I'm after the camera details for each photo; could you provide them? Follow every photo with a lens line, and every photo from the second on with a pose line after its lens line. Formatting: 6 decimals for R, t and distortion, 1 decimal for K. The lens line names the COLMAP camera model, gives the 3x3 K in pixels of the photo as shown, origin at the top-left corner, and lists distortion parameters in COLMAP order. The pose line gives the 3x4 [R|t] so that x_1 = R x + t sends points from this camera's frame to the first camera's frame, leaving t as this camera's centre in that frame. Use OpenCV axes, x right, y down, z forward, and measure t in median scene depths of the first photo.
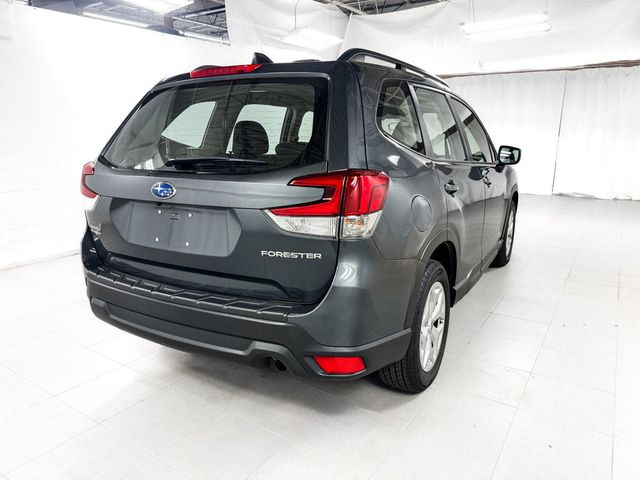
lens RADIAL K [[453.1, 0, 321.7], [0, 453.1, 239.9], [0, 0, 1]] dist [0.055708, -0.076392]
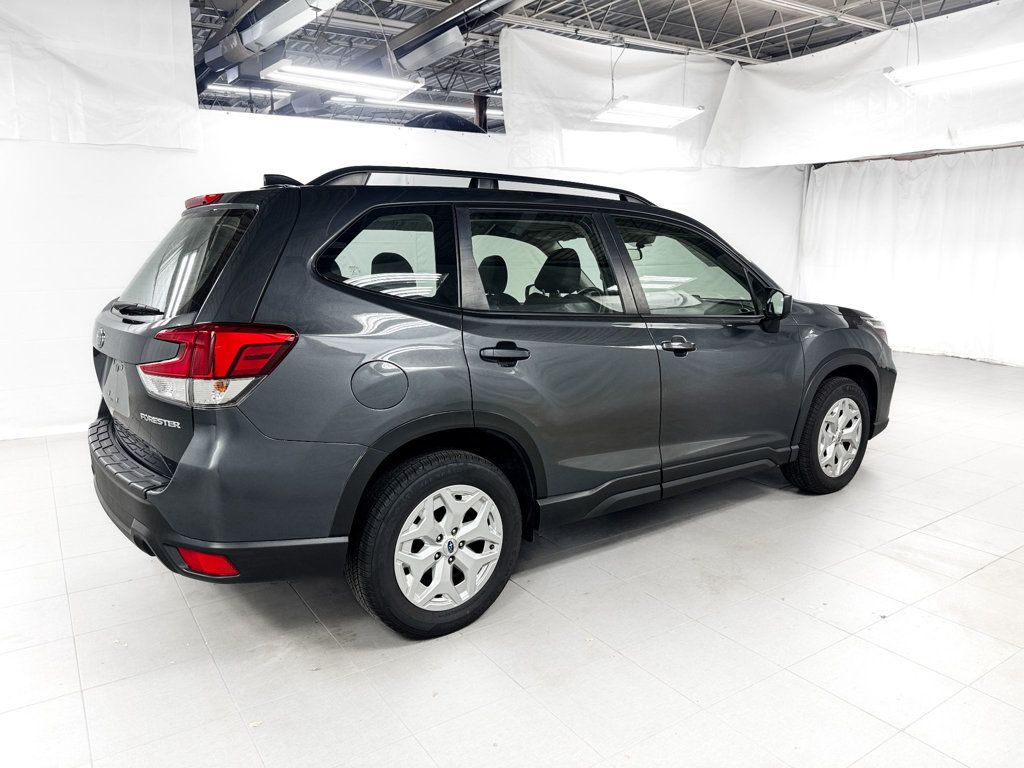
lens RADIAL K [[725.0, 0, 514.6], [0, 725.0, 383.8], [0, 0, 1]] dist [0.055708, -0.076392]
pose [[0.919229, 0.070250, -0.387405, 0.792269], [-0.087572, 0.995786, -0.027217, -0.042178], [0.383861, 0.058944, 0.921508, -0.007689]]
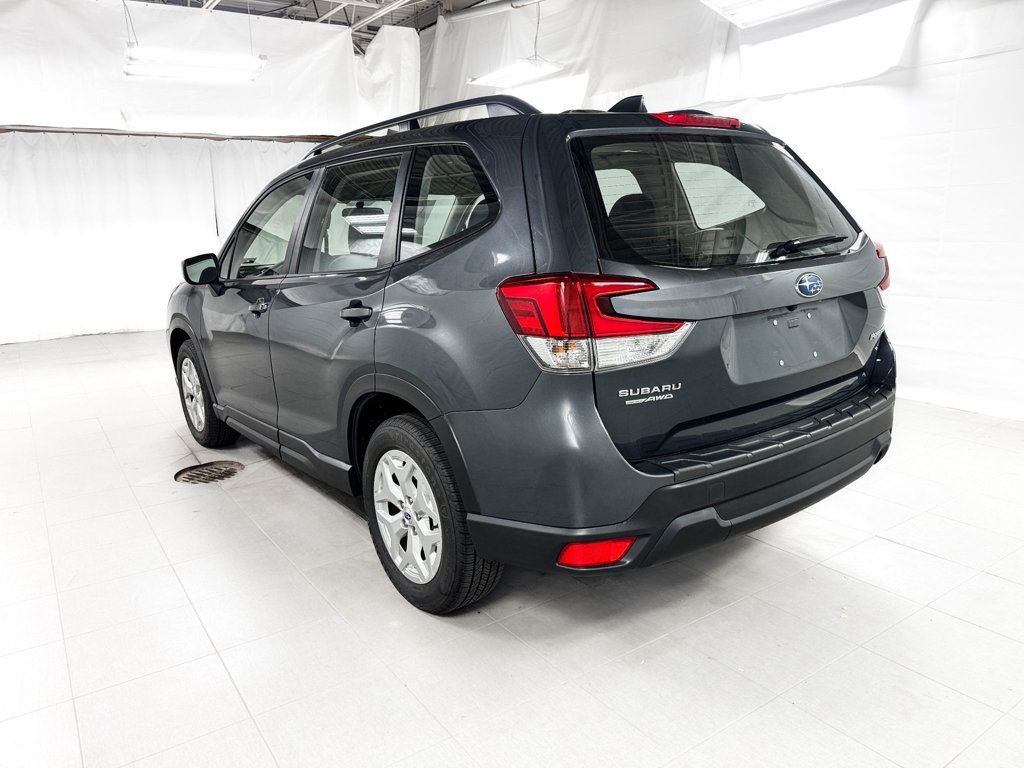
lens RADIAL K [[724.9, 0, 510.5], [0, 724.9, 383.3], [0, 0, 1]] dist [0.029114, -0.043280]
pose [[0.384399, -0.212267, 0.898432, -1.300813], [0.241478, 0.962442, 0.124072, -0.177917], [-0.891025, 0.169259, 0.421219, 0.790210]]
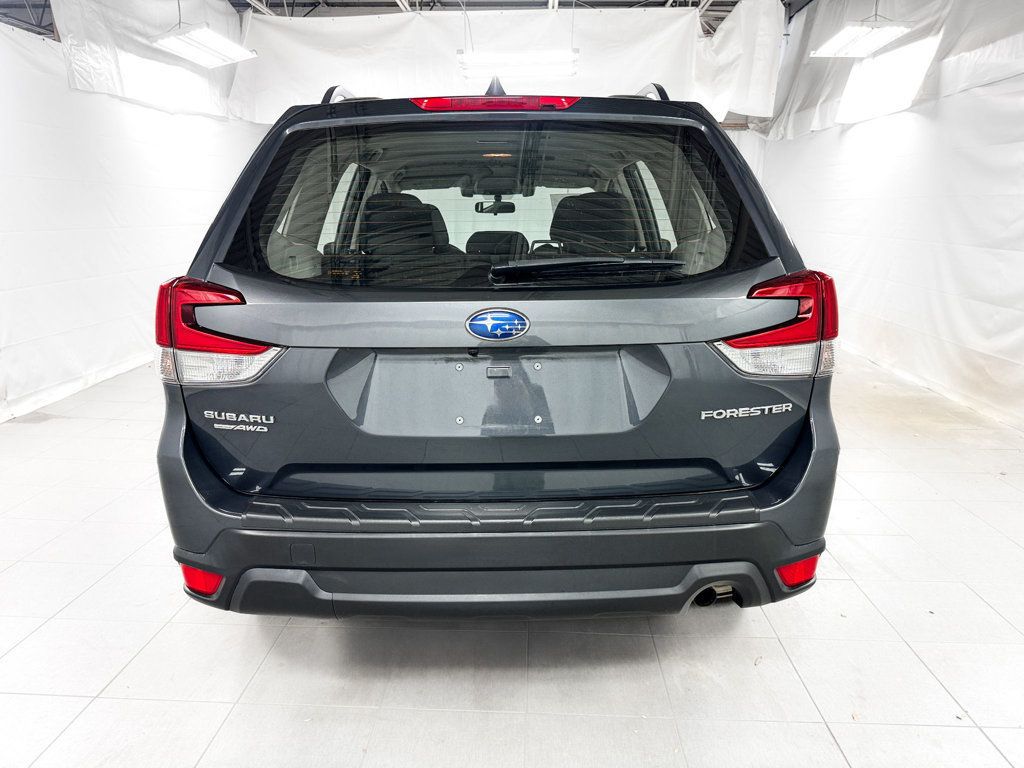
lens RADIAL K [[724.9, 0, 510.5], [0, 724.9, 383.3], [0, 0, 1]] dist [0.029114, -0.043280]
pose [[0.861571, -0.111744, 0.495185, -0.616702], [0.114449, 0.993115, 0.024978, -0.049364], [-0.494567, 0.035153, 0.868429, 0.222589]]
